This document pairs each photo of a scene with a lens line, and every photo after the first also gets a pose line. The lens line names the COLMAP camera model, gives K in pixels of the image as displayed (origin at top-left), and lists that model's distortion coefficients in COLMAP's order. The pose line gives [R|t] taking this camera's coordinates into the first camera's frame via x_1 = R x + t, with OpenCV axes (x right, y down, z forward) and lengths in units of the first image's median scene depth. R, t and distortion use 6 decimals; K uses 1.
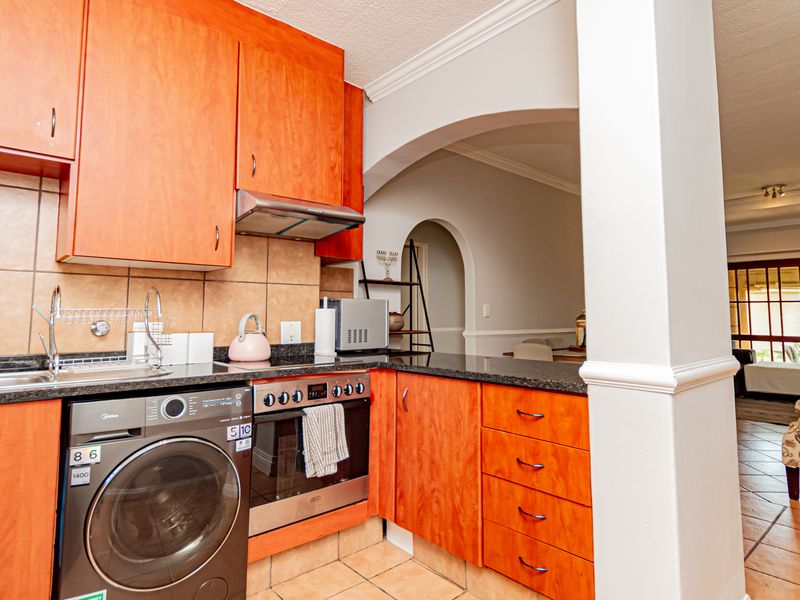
lens RADIAL K [[477.3, 0, 402.0], [0, 477.3, 281.1], [0, 0, 1]] dist [0.008022, 0.001501]
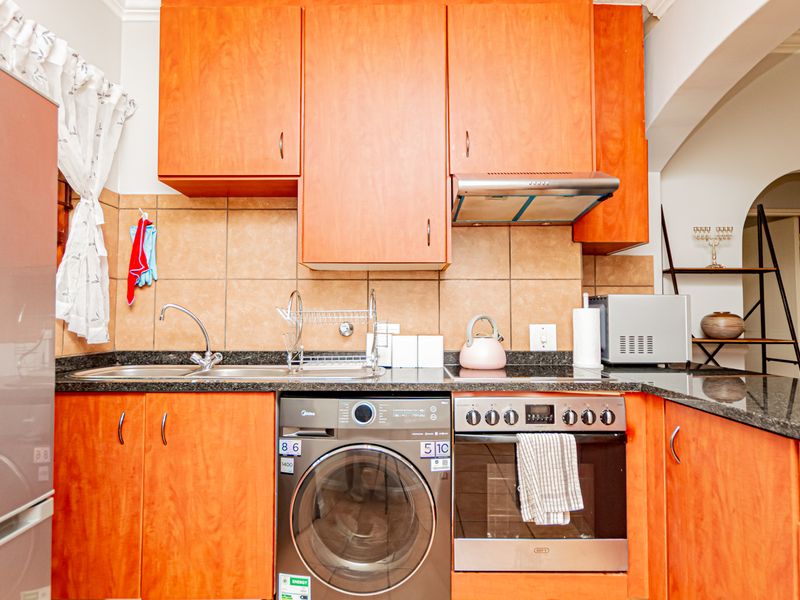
lens RADIAL K [[479.1, 0, 399.1], [0, 479.1, 301.4], [0, 0, 1]] dist [0.004322, 0.001708]
pose [[0.742849, -0.023672, -0.669040, 0.175211], [0.049233, 0.998600, 0.019333, 0.020409], [0.667646, -0.047300, 0.742975, 0.268559]]
